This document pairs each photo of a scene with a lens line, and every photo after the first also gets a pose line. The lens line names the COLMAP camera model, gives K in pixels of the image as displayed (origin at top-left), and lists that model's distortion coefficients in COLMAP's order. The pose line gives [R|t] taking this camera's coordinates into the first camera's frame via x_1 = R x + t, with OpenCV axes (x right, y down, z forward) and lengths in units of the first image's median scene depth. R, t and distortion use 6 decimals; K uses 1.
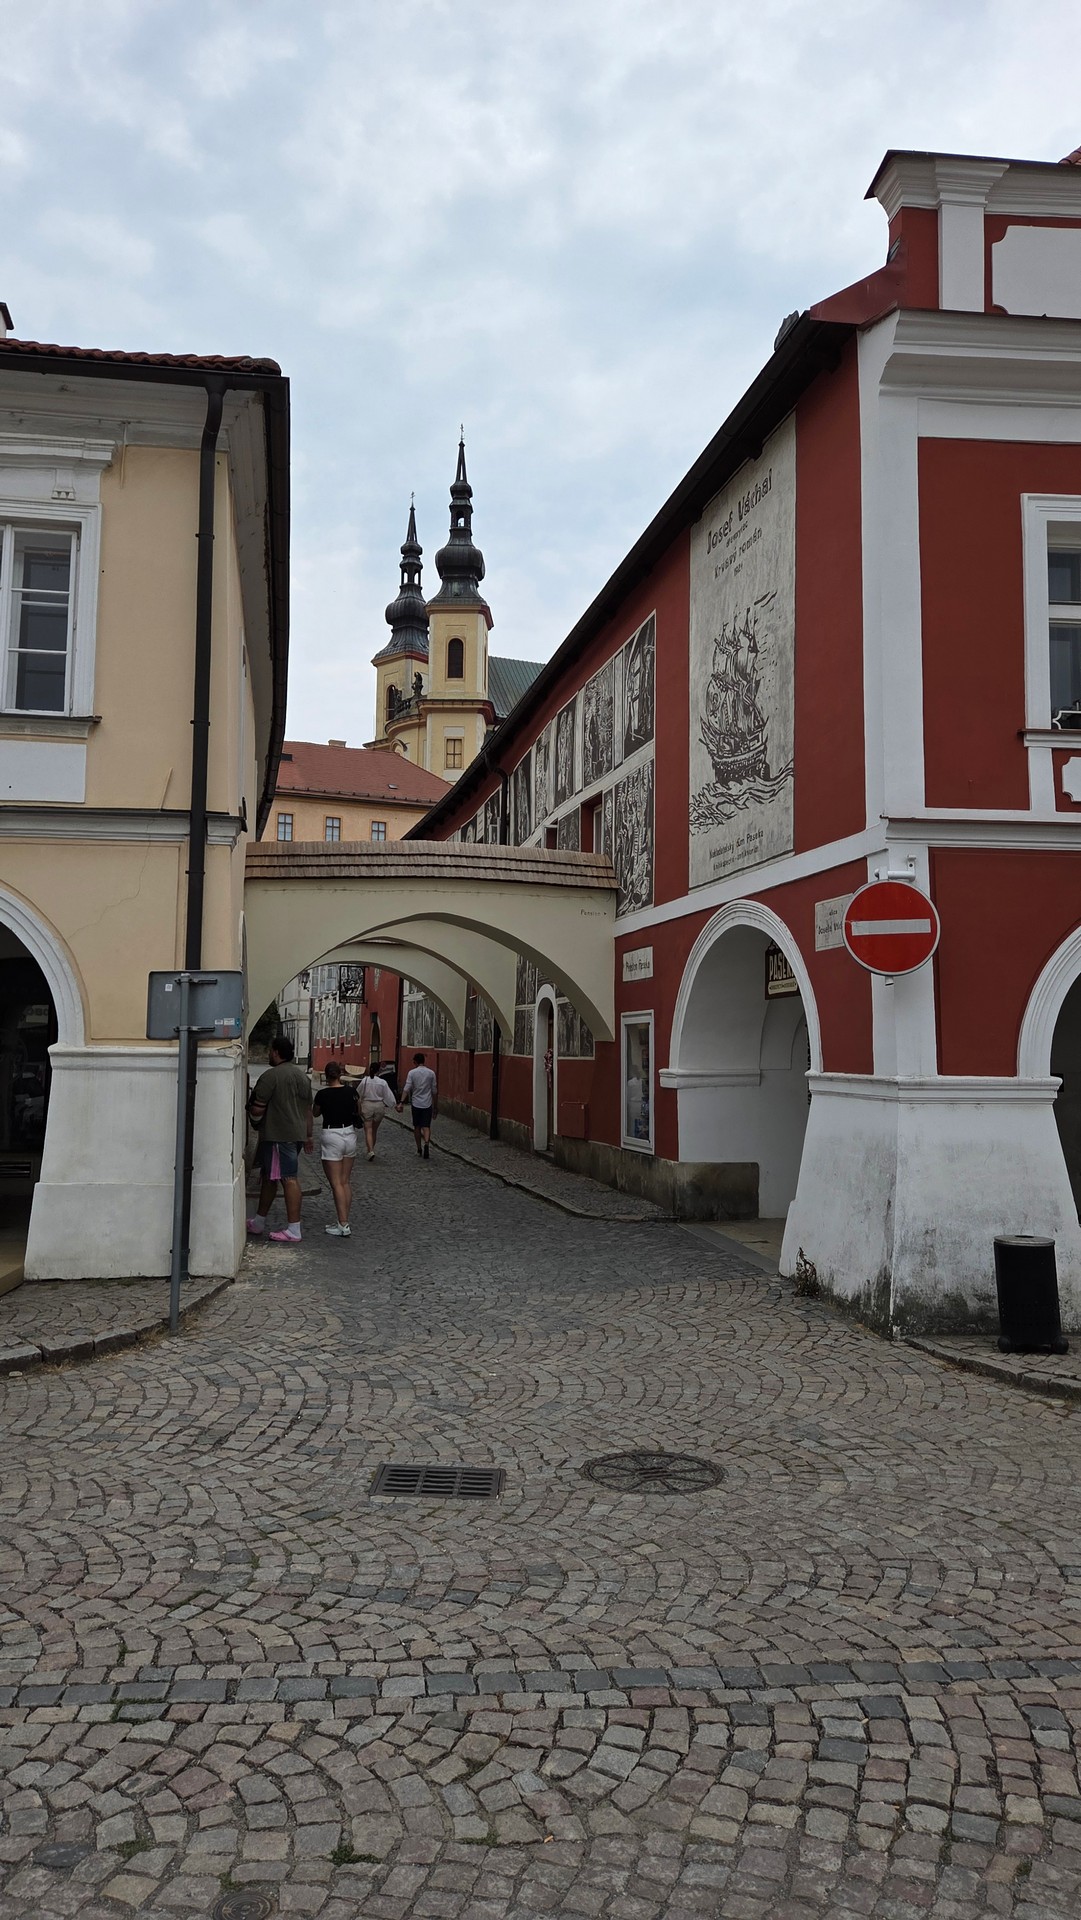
lens RADIAL K [[1276.2, 0, 545.2], [0, 1276.2, 944.2], [0, 0, 1]] dist [0.076125, -0.063994]
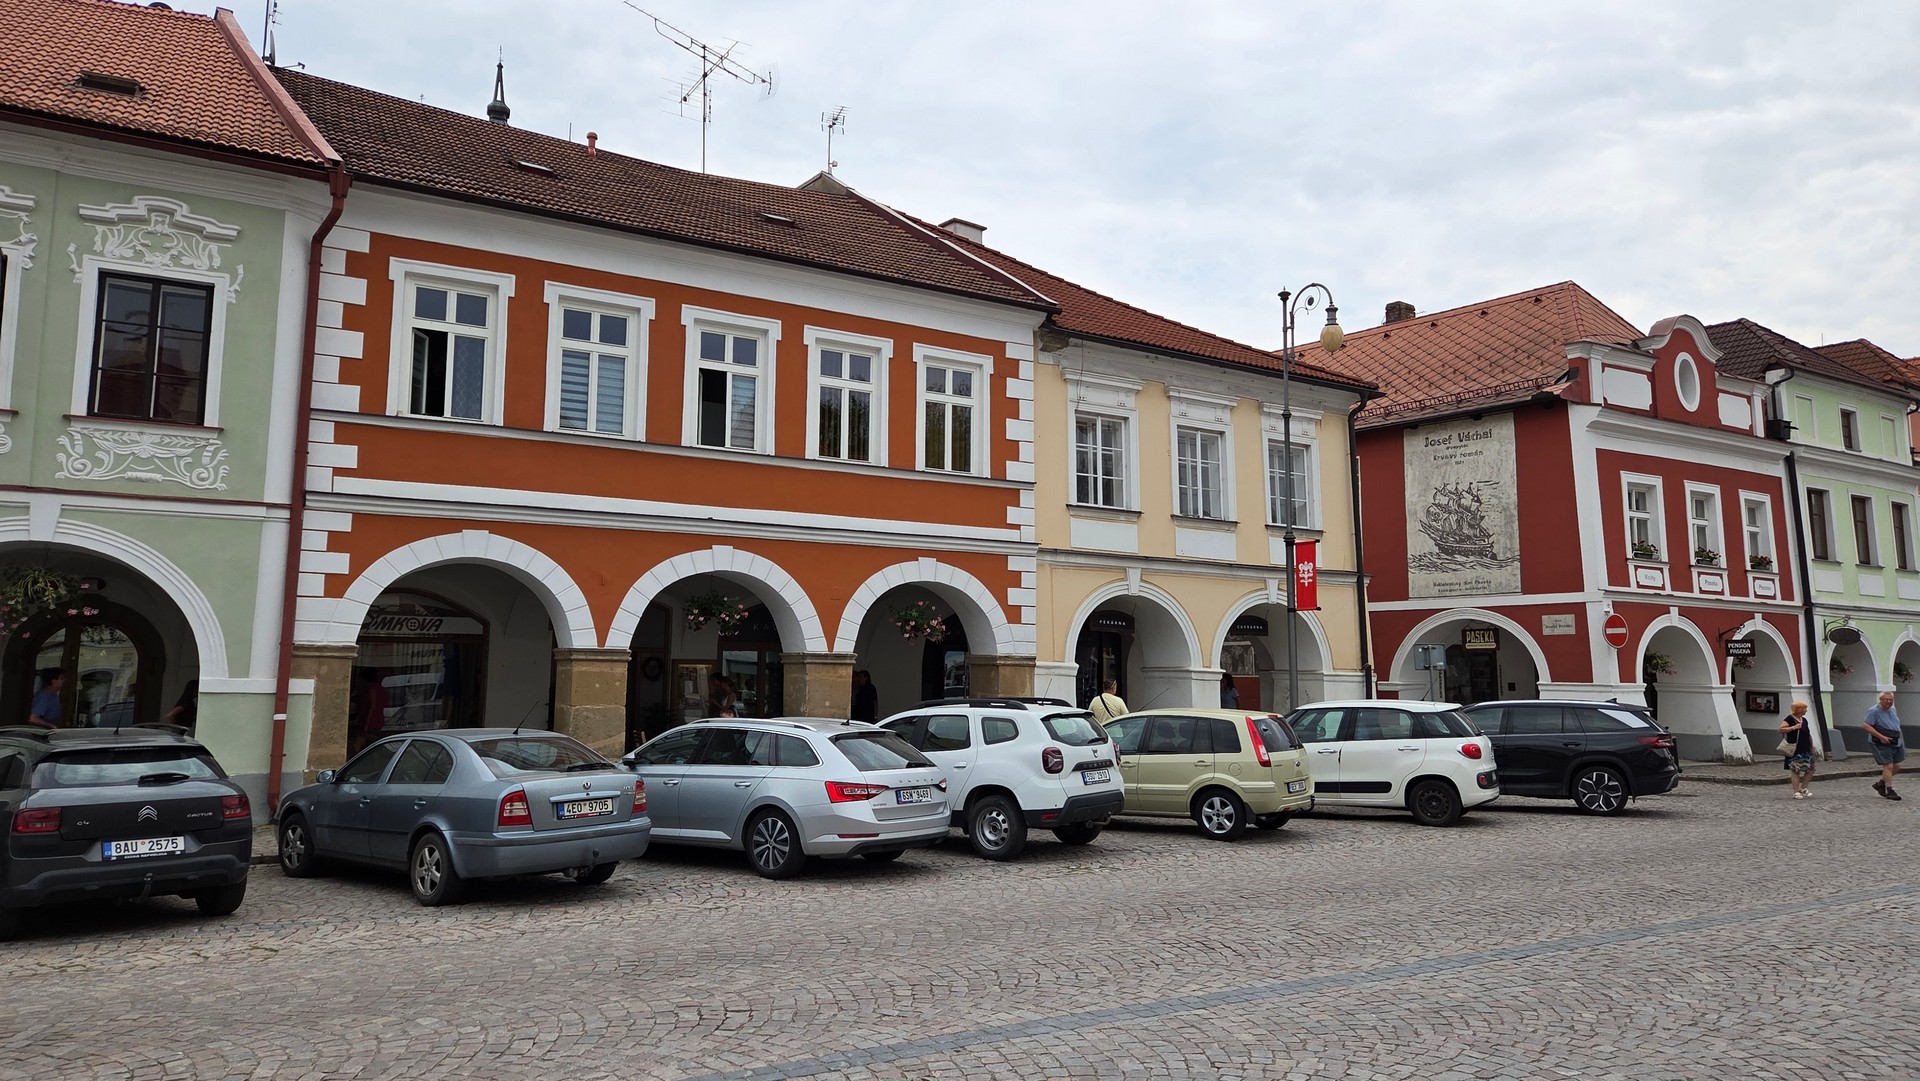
lens RADIAL K [[1271.6, 0, 977.1], [0, 1271.6, 532.9], [0, 0, 1]] dist [0.073536, -0.065611]
pose [[0.899442, 0.044590, 0.434759, -1.666684], [-0.035082, 0.998938, -0.029876, -0.070061], [-0.435630, 0.011619, 0.900051, -0.706954]]
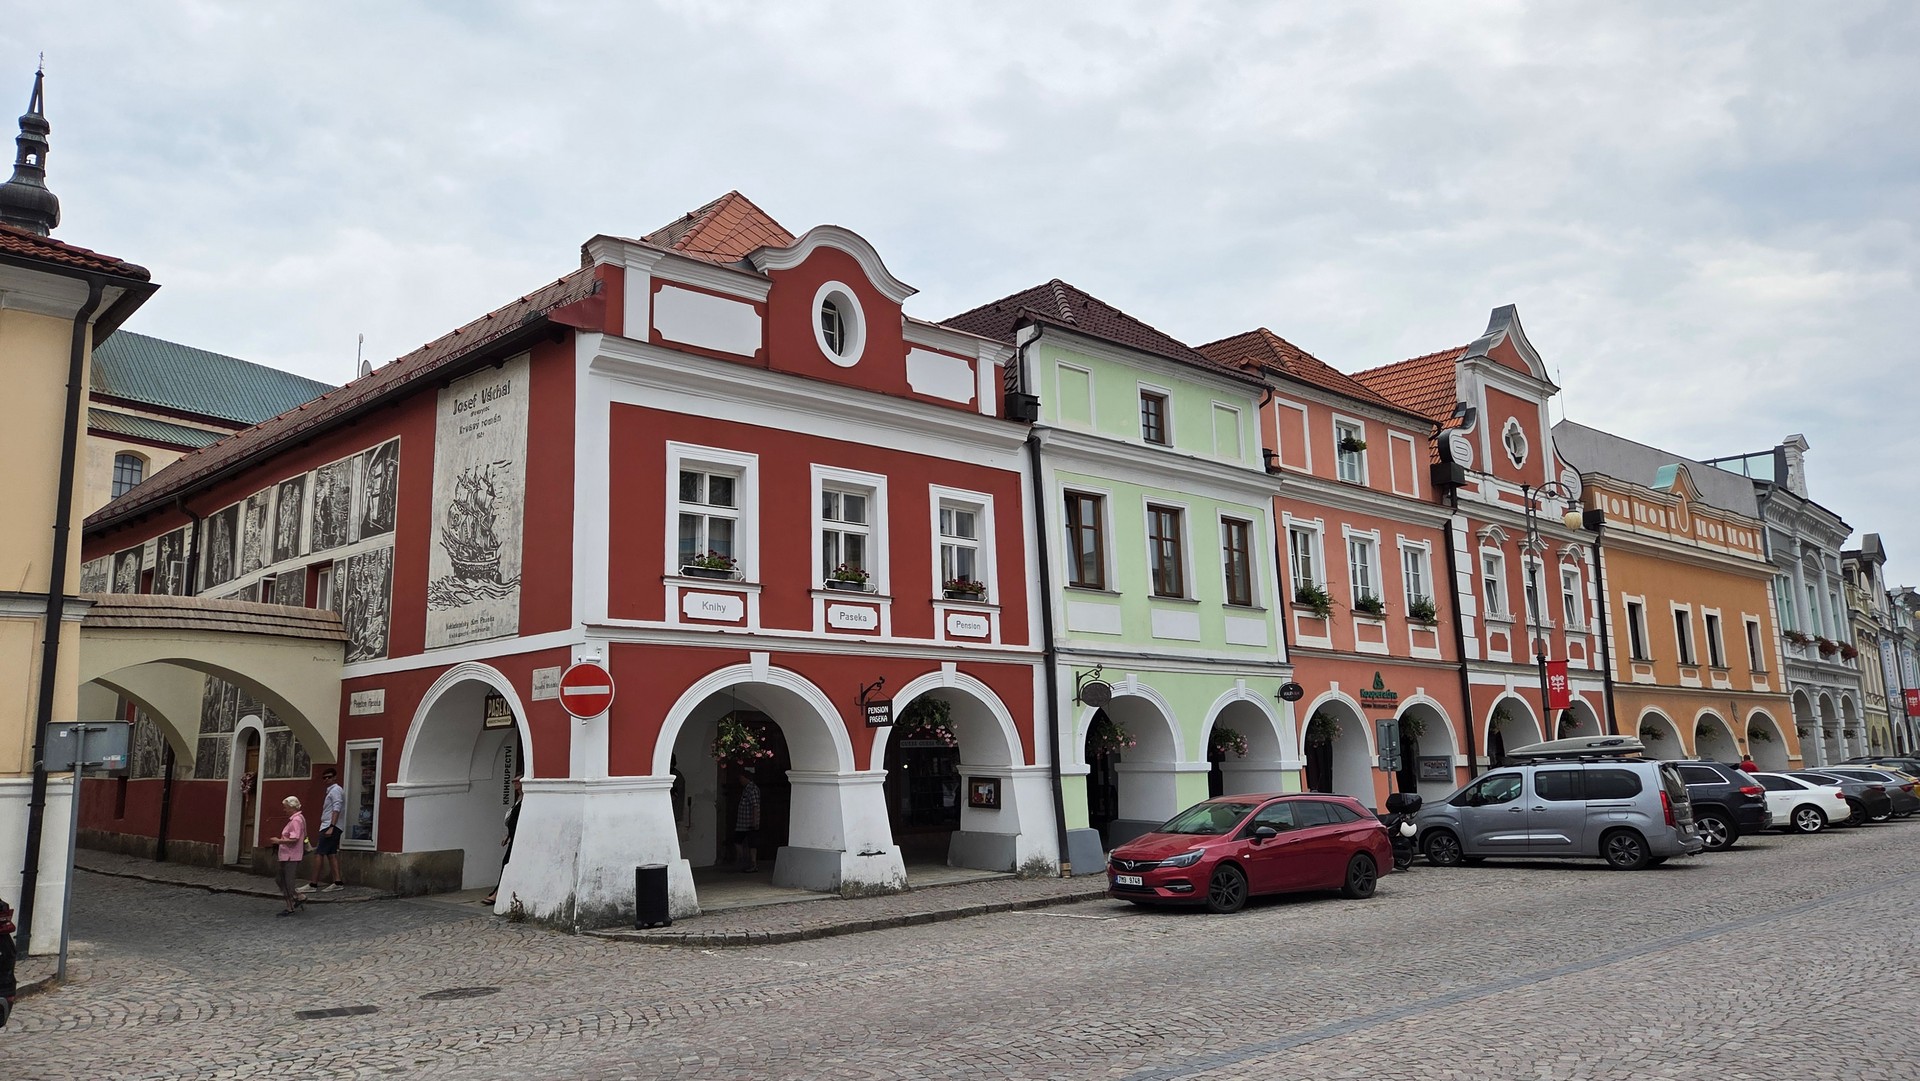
lens RADIAL K [[1276.2, 0, 945.7], [0, 1276.2, 539.9], [0, 0, 1]] dist [0.076125, -0.063994]
pose [[0.831701, 0.069104, 0.550907, -0.217700], [-0.020309, 0.995347, -0.094194, -0.045573], [-0.554853, 0.067153, 0.829234, -0.526812]]
